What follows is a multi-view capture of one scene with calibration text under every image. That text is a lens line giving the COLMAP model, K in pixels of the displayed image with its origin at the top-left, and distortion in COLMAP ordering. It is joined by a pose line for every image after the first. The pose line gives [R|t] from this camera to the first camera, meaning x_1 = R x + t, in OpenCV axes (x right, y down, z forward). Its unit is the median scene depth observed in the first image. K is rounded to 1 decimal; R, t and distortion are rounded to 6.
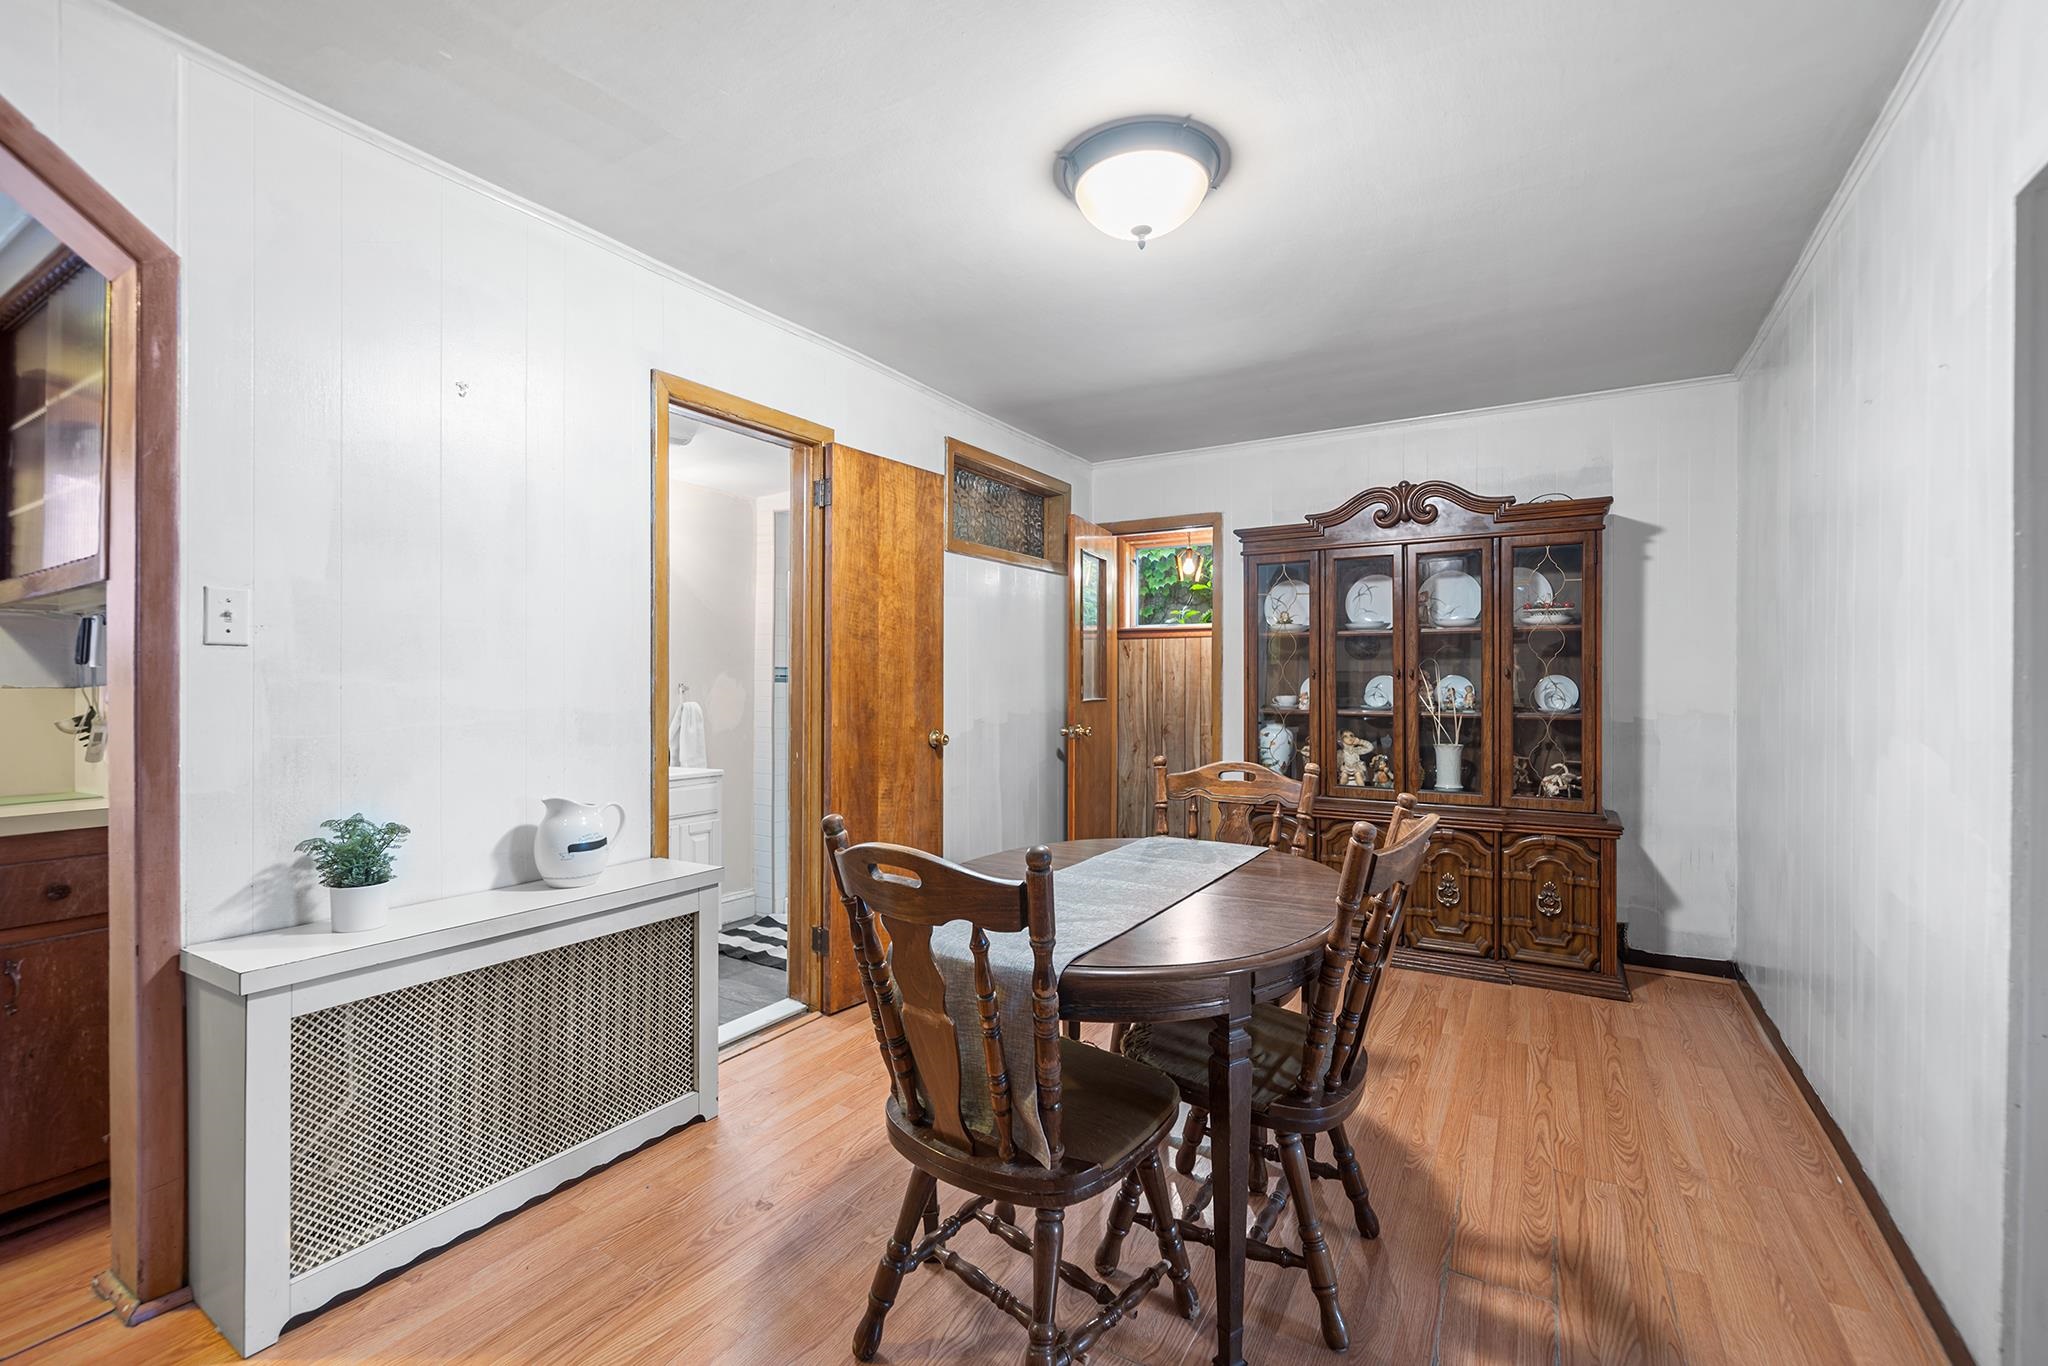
lens RADIAL K [[853.8, 0, 1024.0], [0, 853.8, 683.0], [0, 0, 1]] dist [-0.001990, -0.000125]
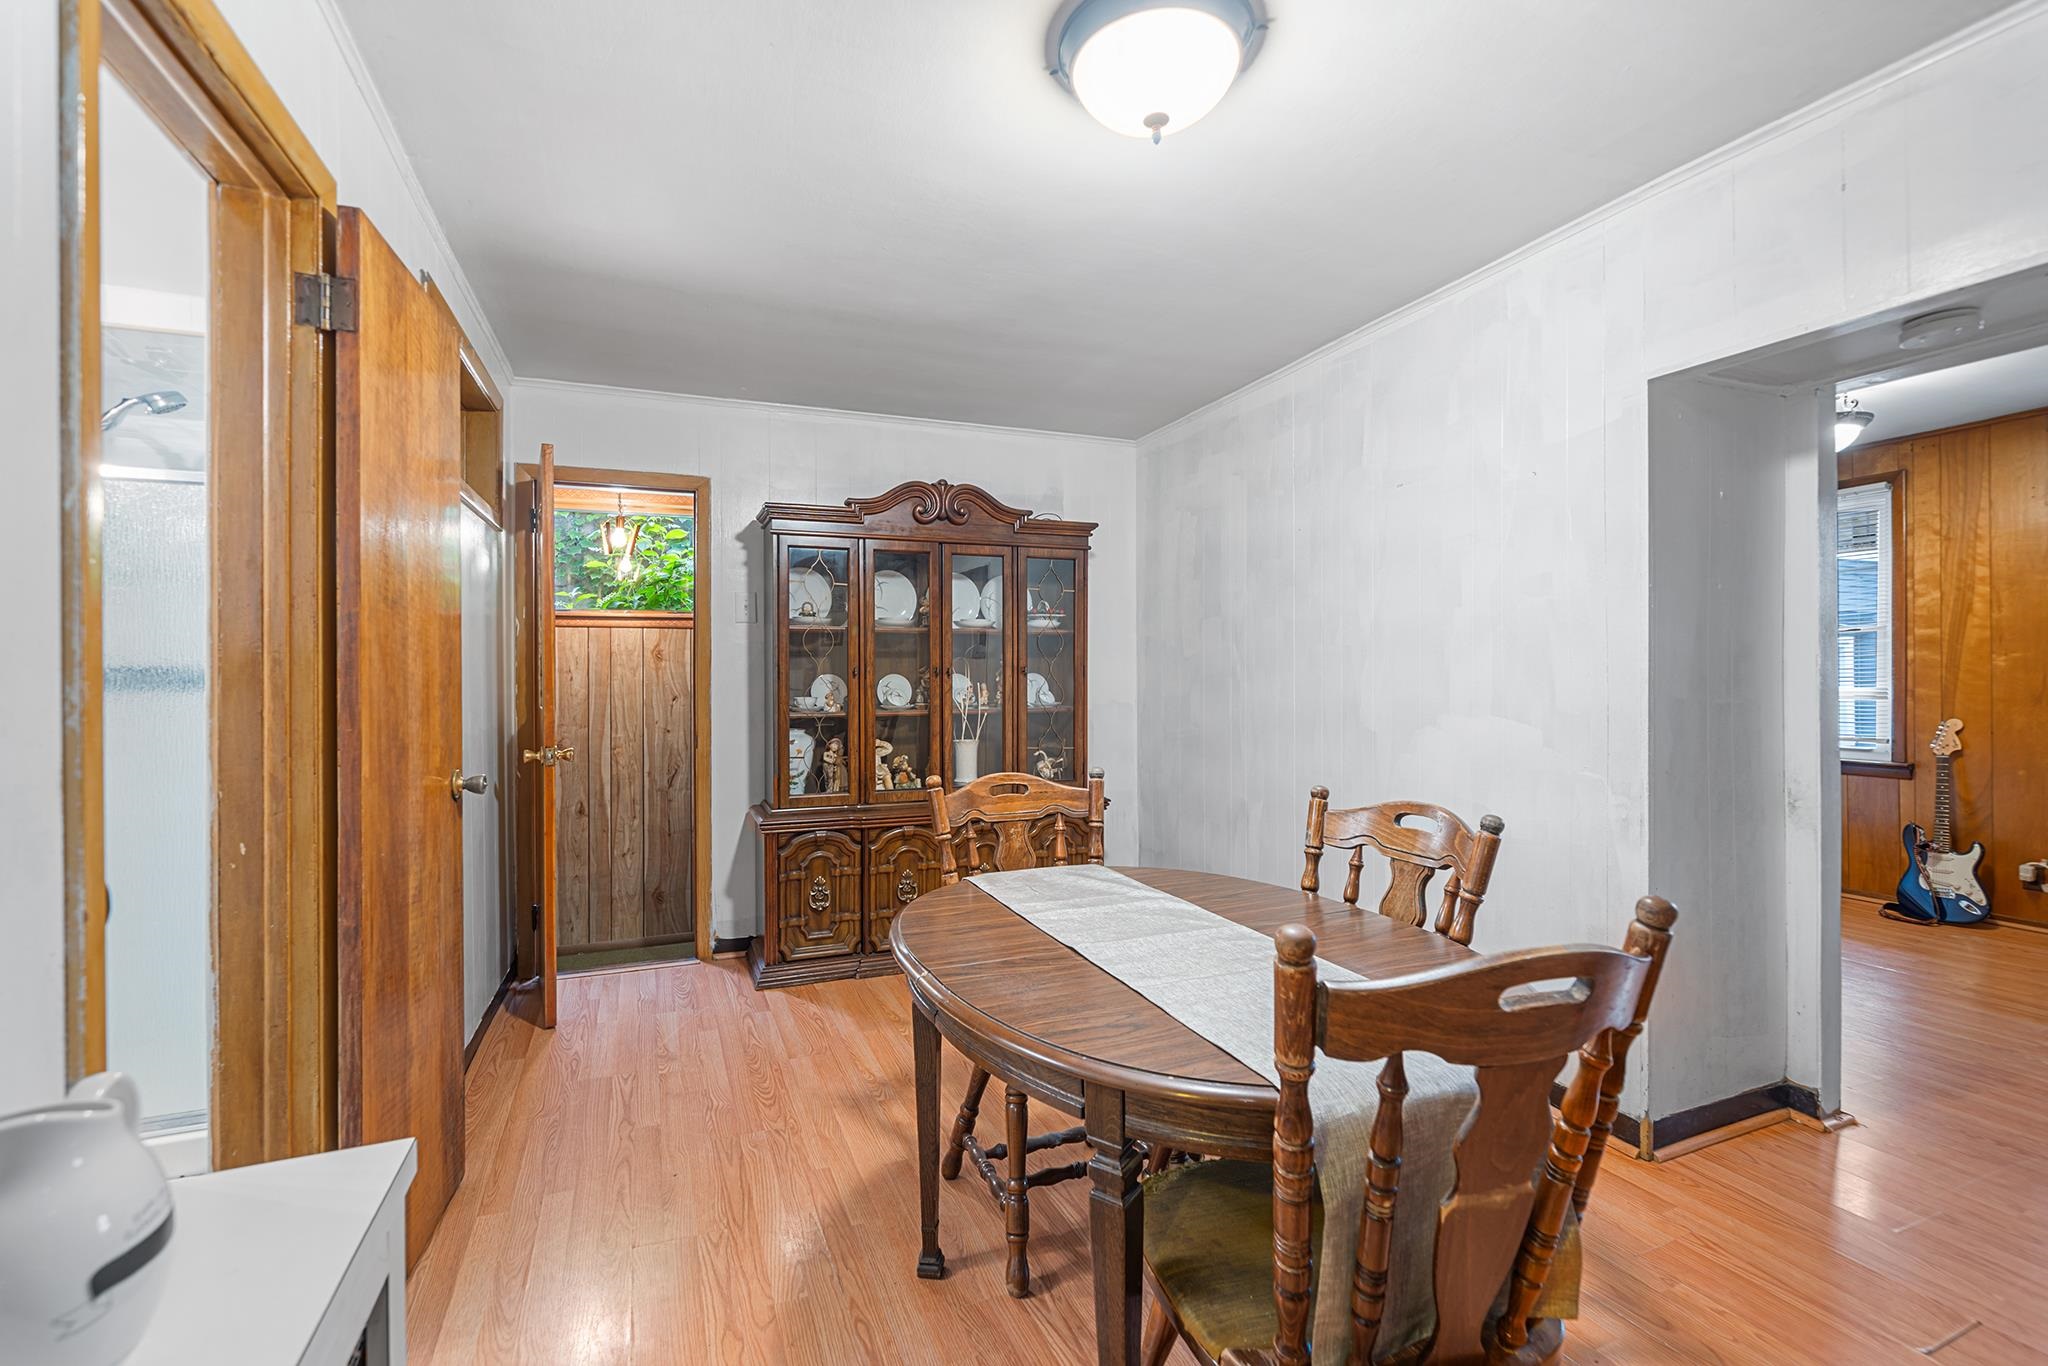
lens RADIAL K [[887.9, 0, 1025.3], [0, 887.9, 677.5], [0, 0, 1]] dist [-0.000937, -0.000002]
pose [[0.584038, -0.006909, 0.811697, -0.331123], [0.010284, 0.999946, 0.001112, -0.004030], [-0.811661, 0.007698, 0.584078, 0.302873]]
